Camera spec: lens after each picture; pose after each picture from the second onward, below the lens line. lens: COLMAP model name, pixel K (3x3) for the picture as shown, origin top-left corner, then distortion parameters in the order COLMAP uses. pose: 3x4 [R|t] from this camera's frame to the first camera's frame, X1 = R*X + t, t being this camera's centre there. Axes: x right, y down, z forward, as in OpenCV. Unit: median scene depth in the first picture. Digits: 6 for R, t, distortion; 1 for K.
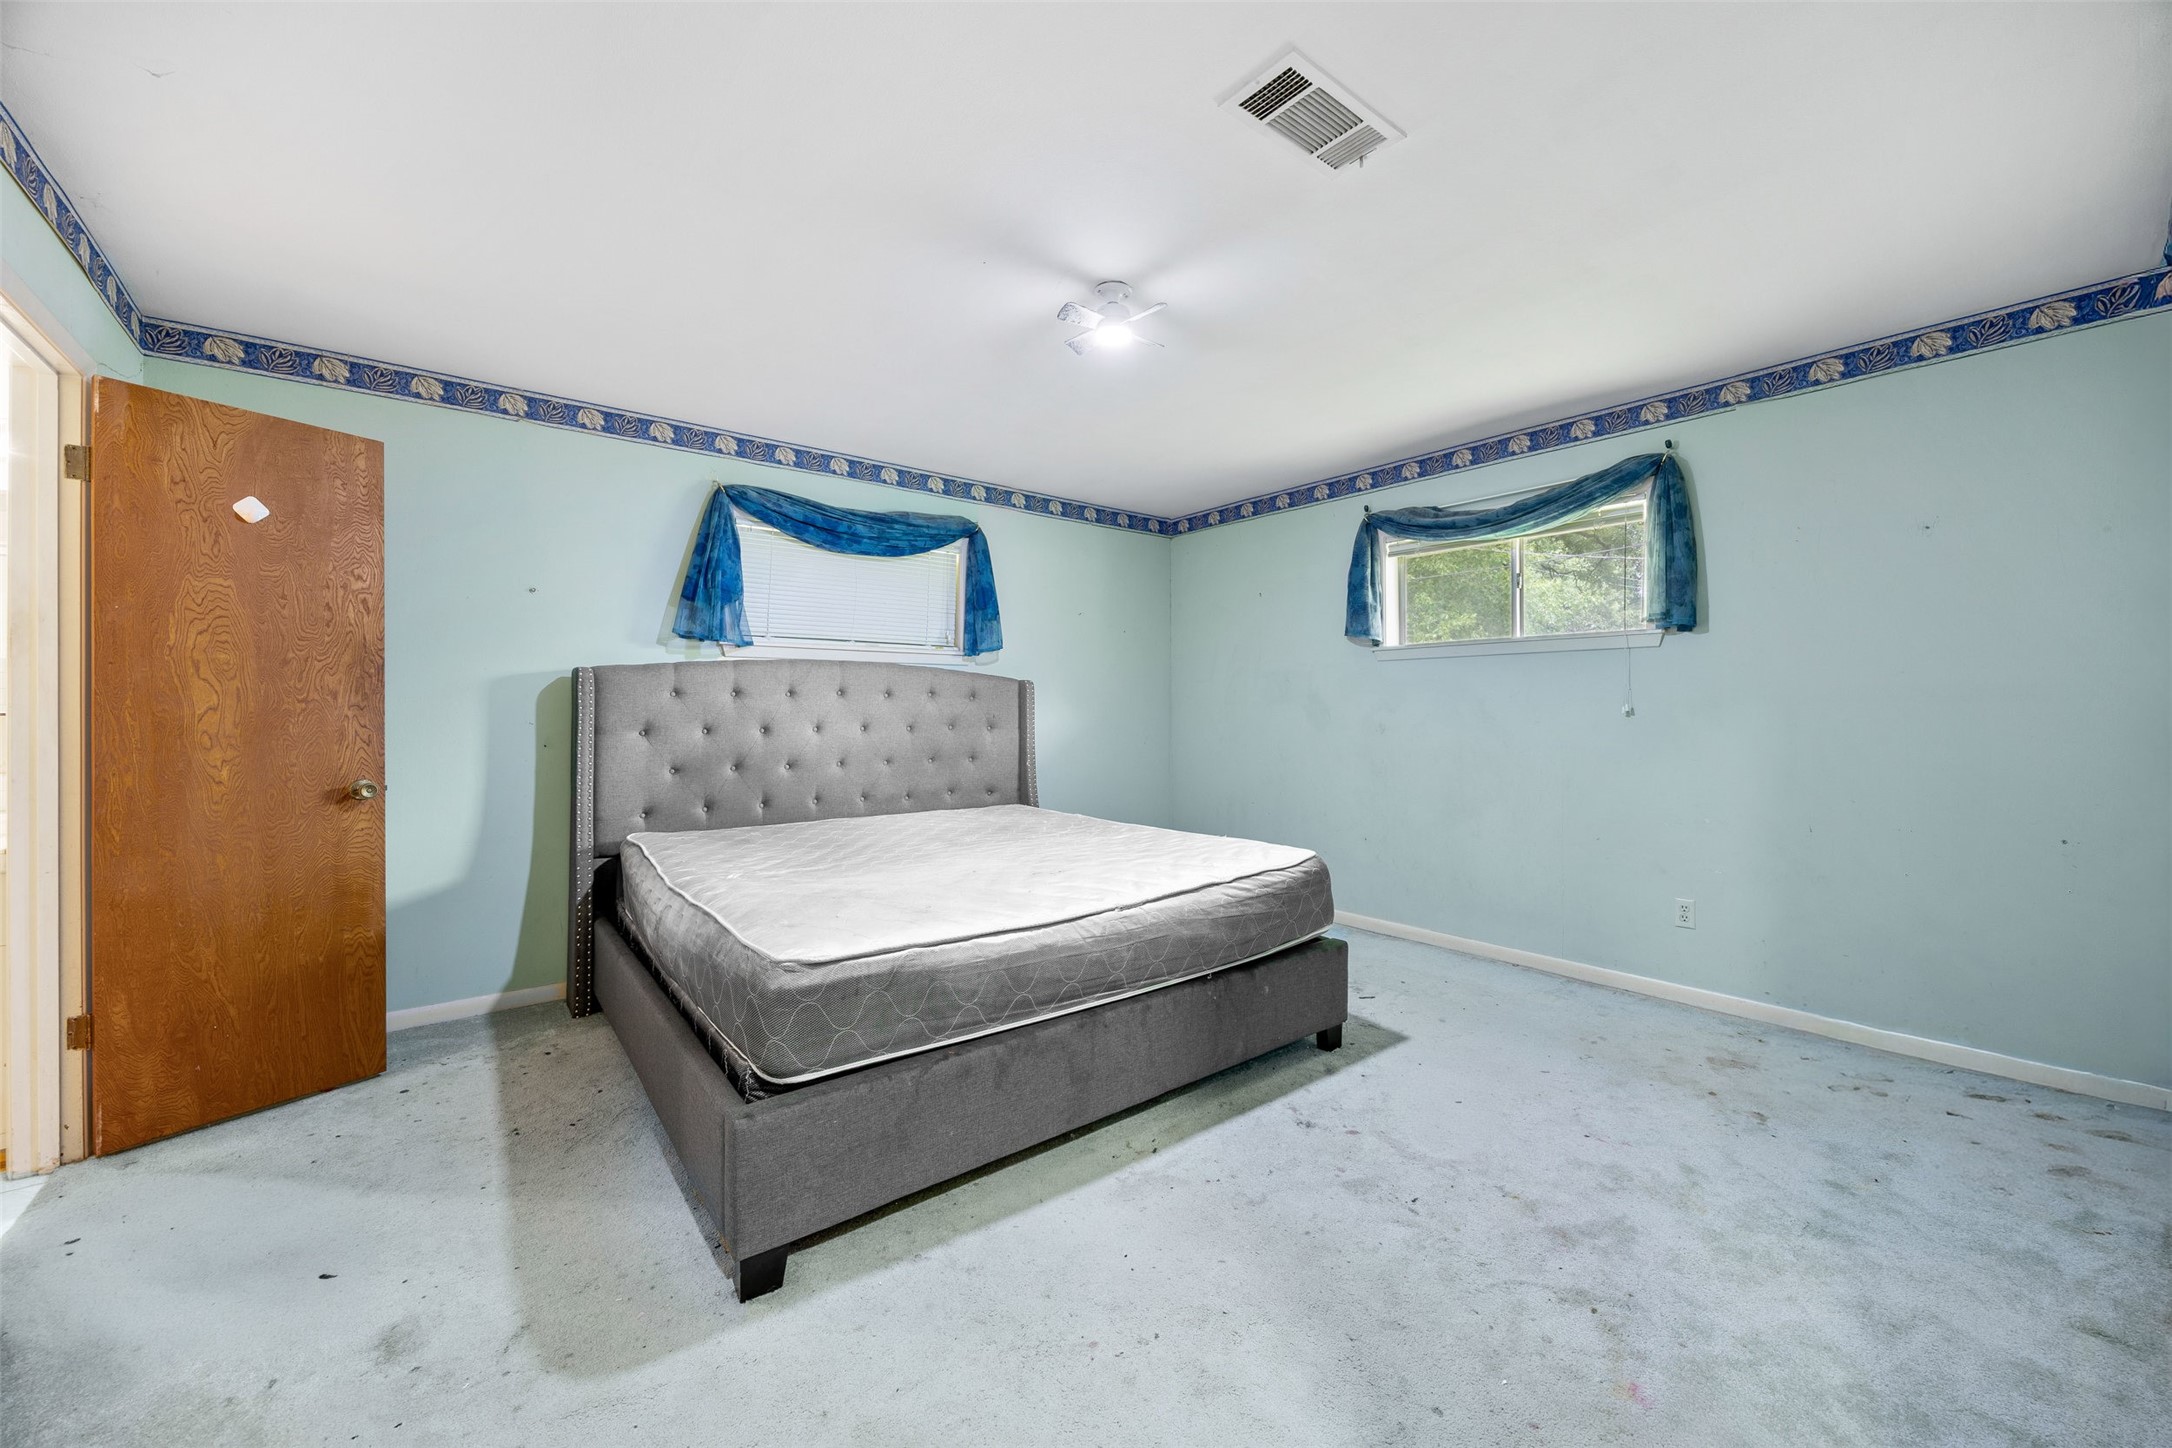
lens RADIAL K [[830.8, 0, 1070.6], [0, 830.8, 714.5], [0, 0, 1]] dist [-0.002962, 0.000059]
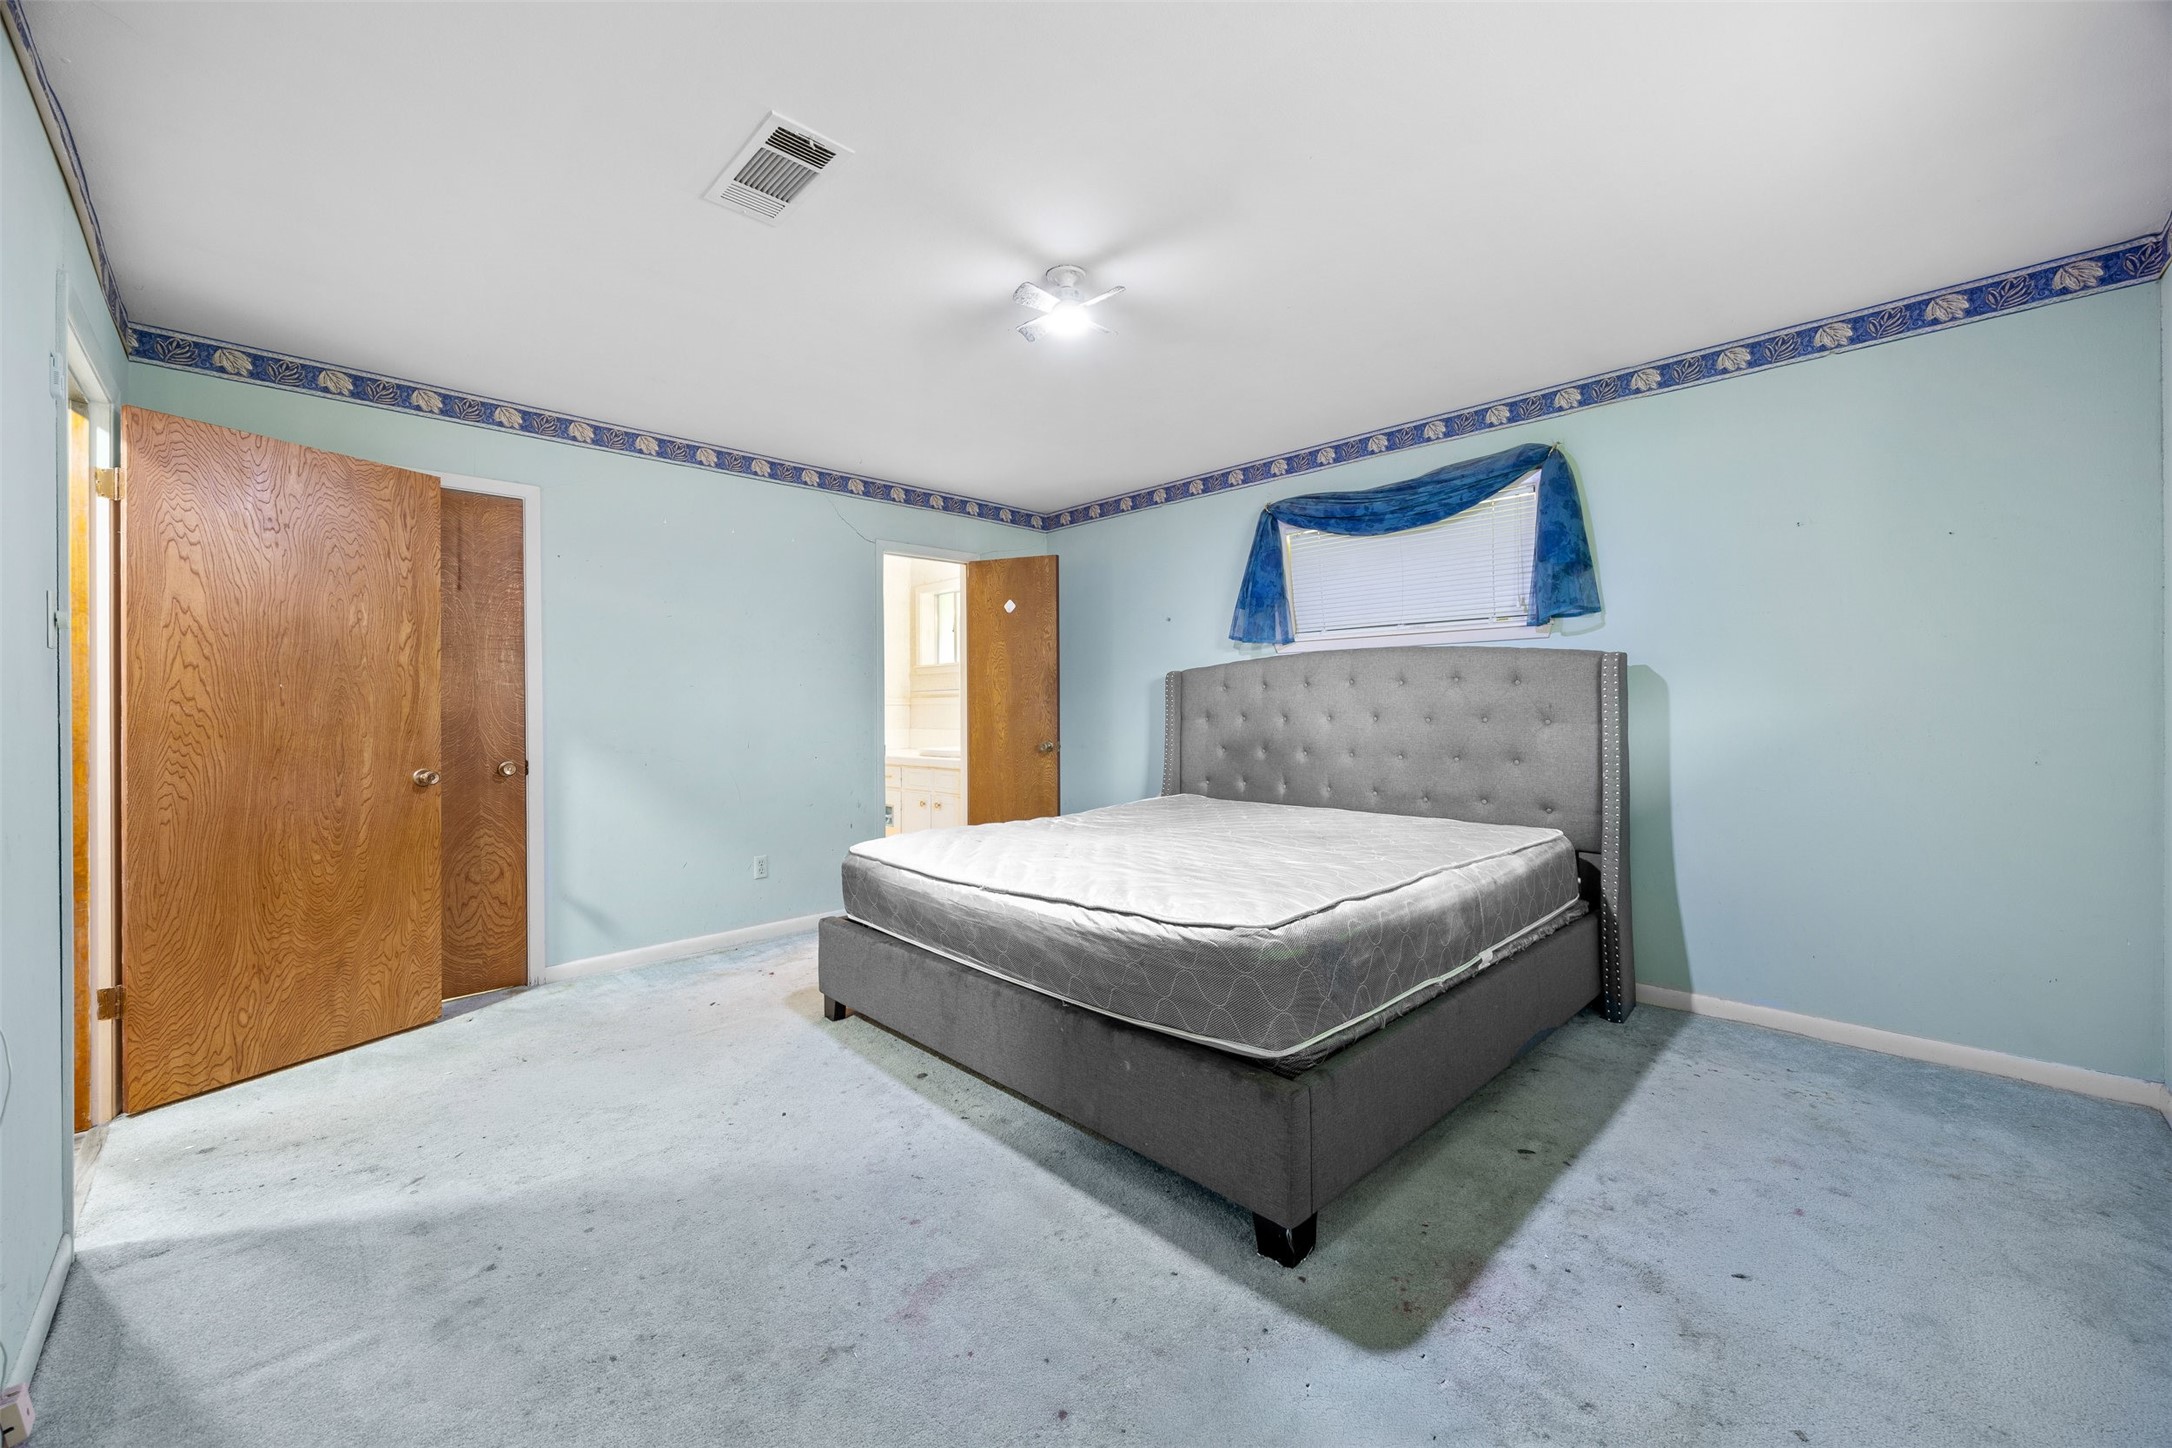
lens RADIAL K [[838.6, 0, 1095.9], [0, 838.6, 695.5], [0, 0, 1]] dist [-0.000756, -0.000021]
pose [[0.115796, -0.006987, -0.993248, 0.718376], [0.010318, 0.999930, -0.005831, -0.007223], [0.993219, -0.009573, 0.115860, 0.626987]]
